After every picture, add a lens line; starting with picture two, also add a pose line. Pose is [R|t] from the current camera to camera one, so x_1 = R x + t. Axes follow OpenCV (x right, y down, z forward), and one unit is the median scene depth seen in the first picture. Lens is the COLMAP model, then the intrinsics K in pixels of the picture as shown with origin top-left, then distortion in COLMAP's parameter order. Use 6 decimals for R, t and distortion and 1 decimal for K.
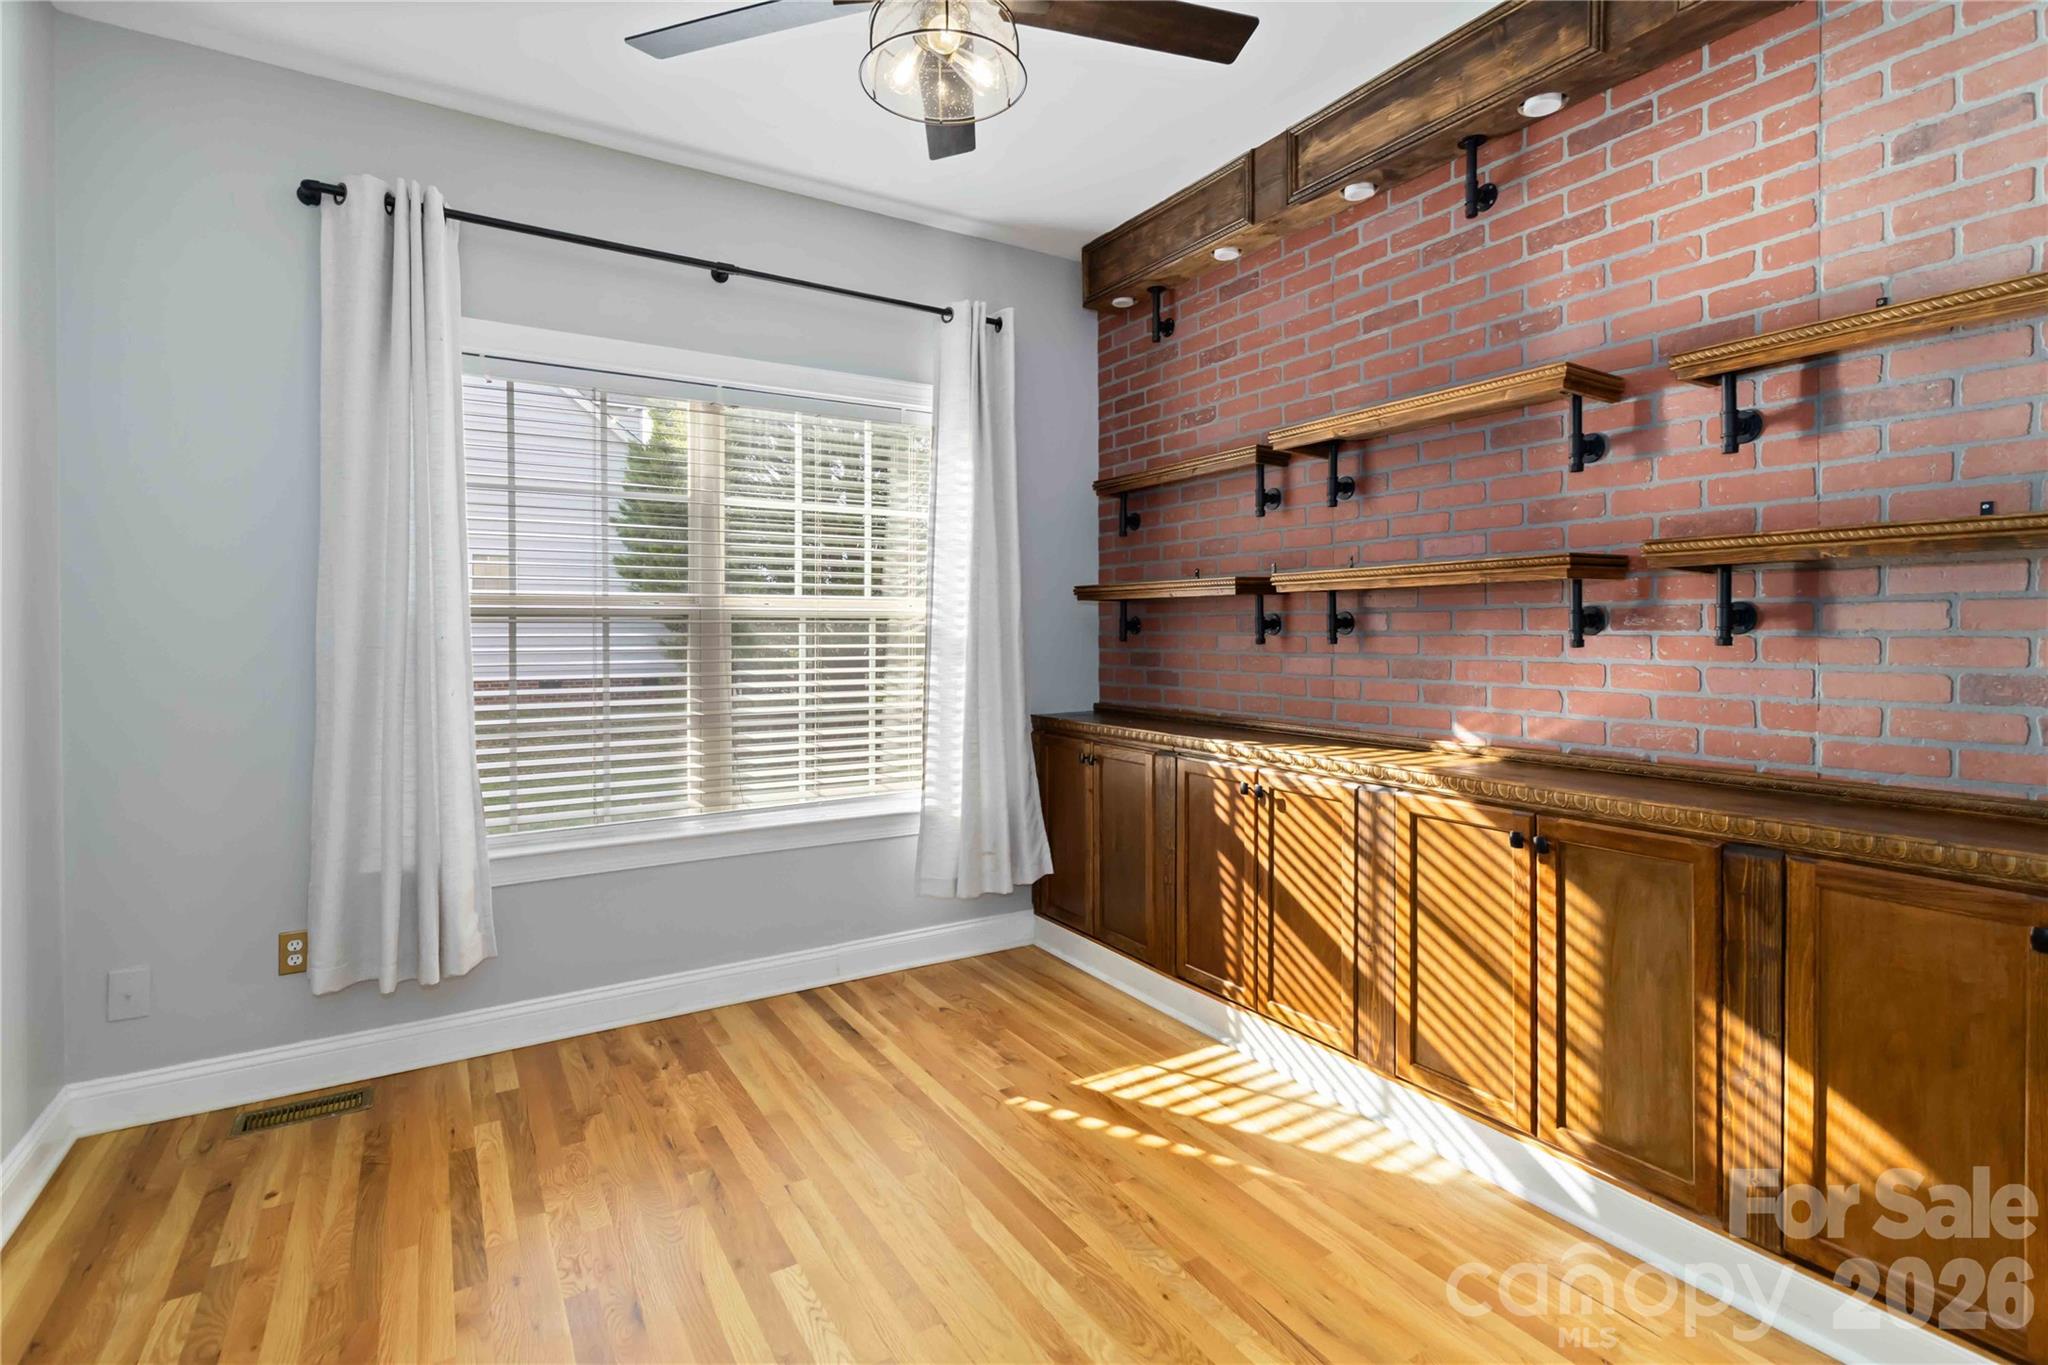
lens RADIAL K [[962.6, 0, 1008.1], [0, 962.6, 631.6], [0, 0, 1]] dist [0.001698, -0.001607]
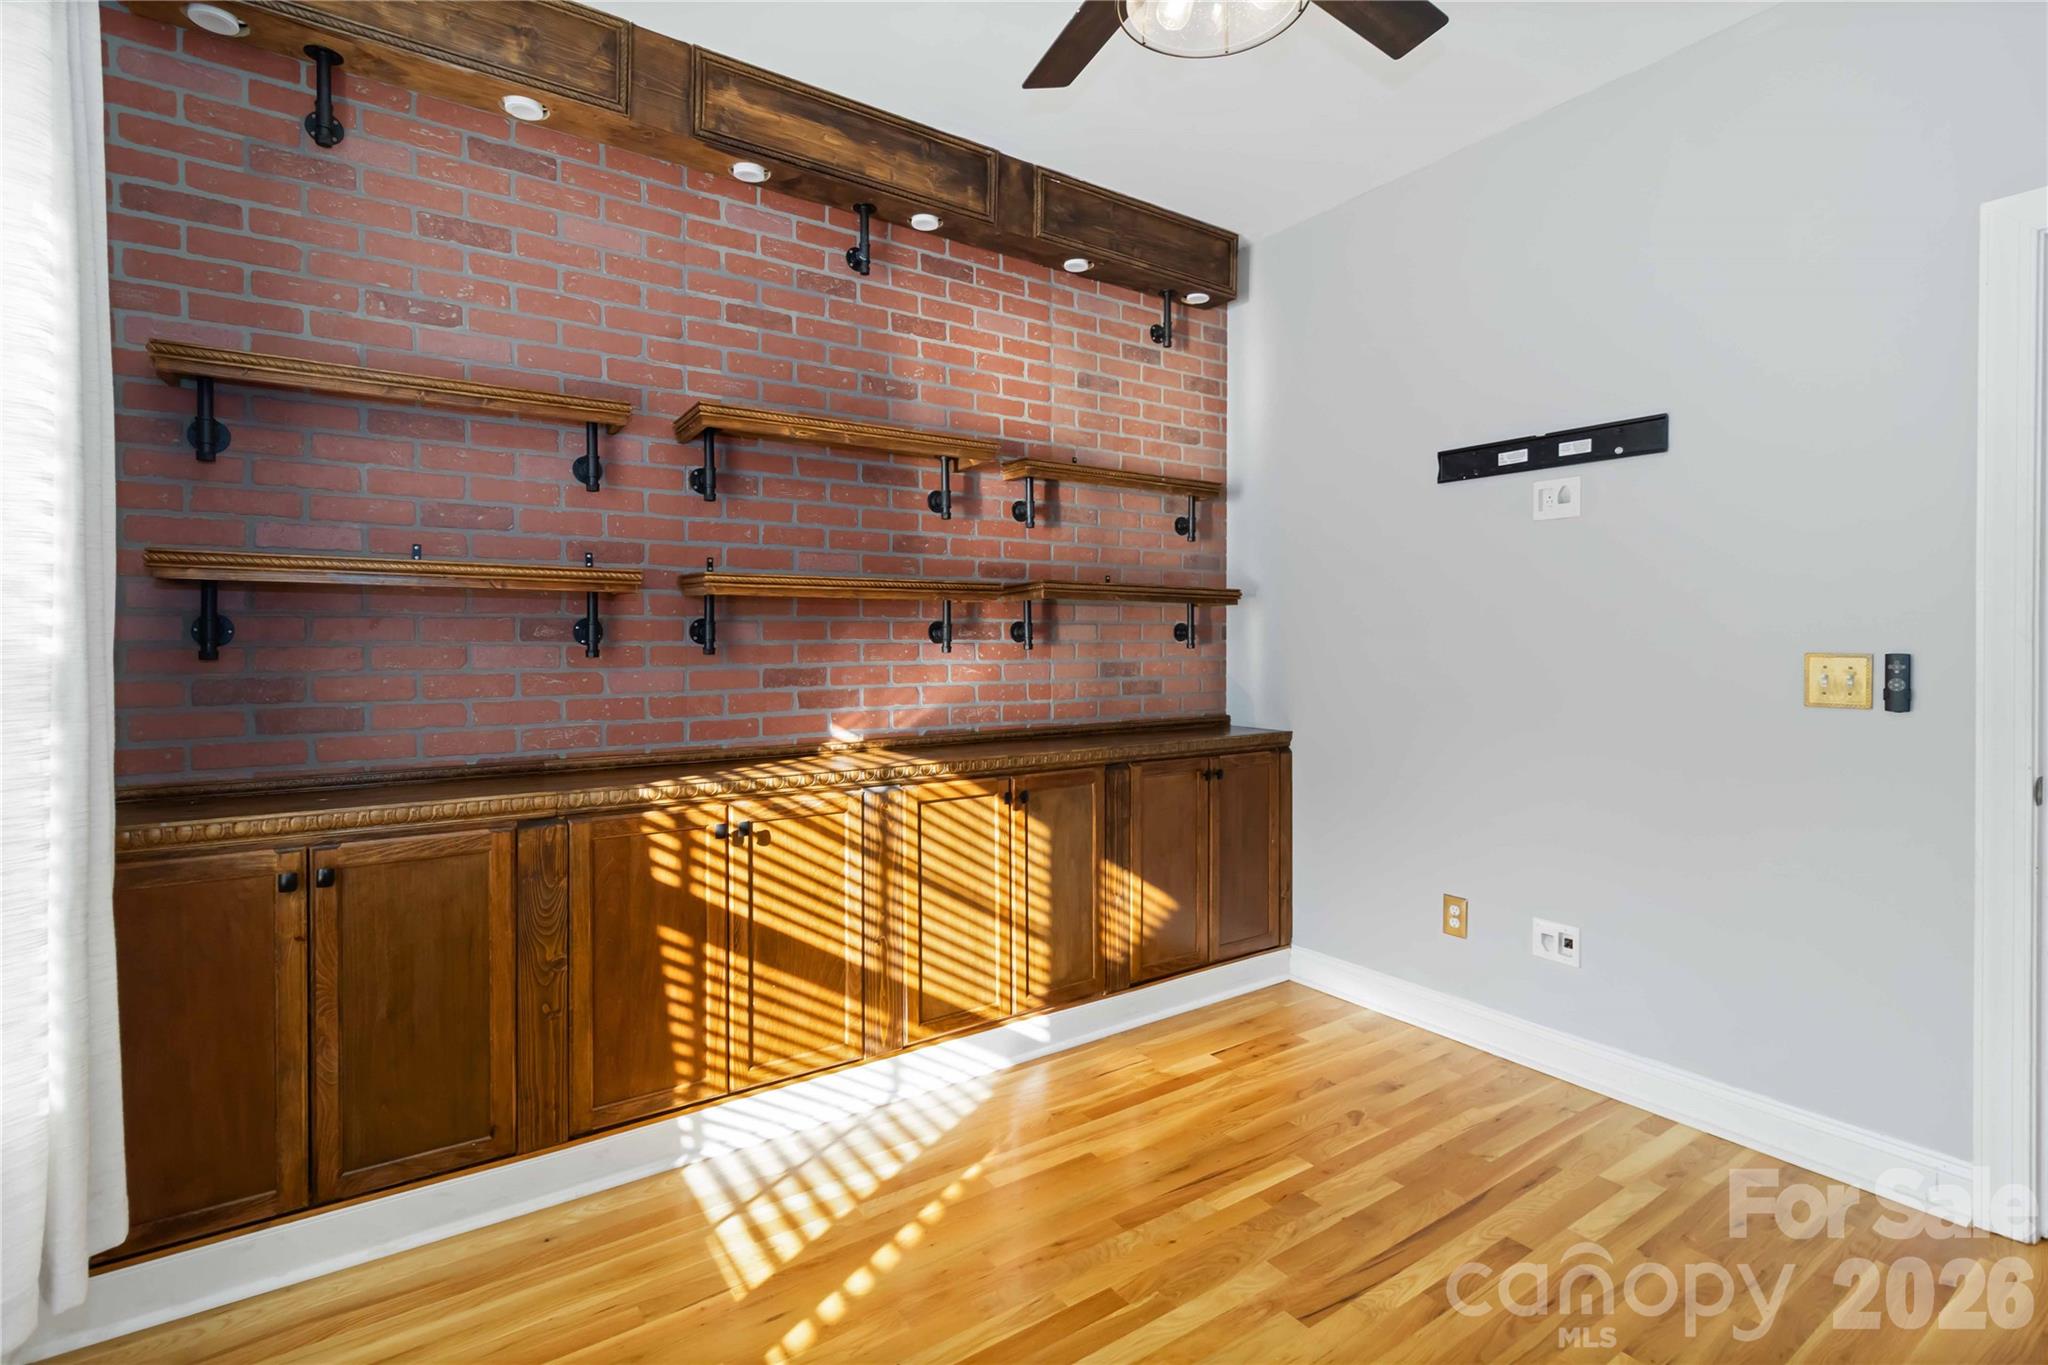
lens RADIAL K [[962.6, 0, 1007.6], [0, 962.6, 652.2], [0, 0, 1]] dist [0.001698, -0.001607]
pose [[-0.058217, -0.003611, 0.998297, -0.671729], [0.006441, 0.999971, 0.003992, 0.010649], [-0.998283, 0.006662, -0.058192, 0.915719]]
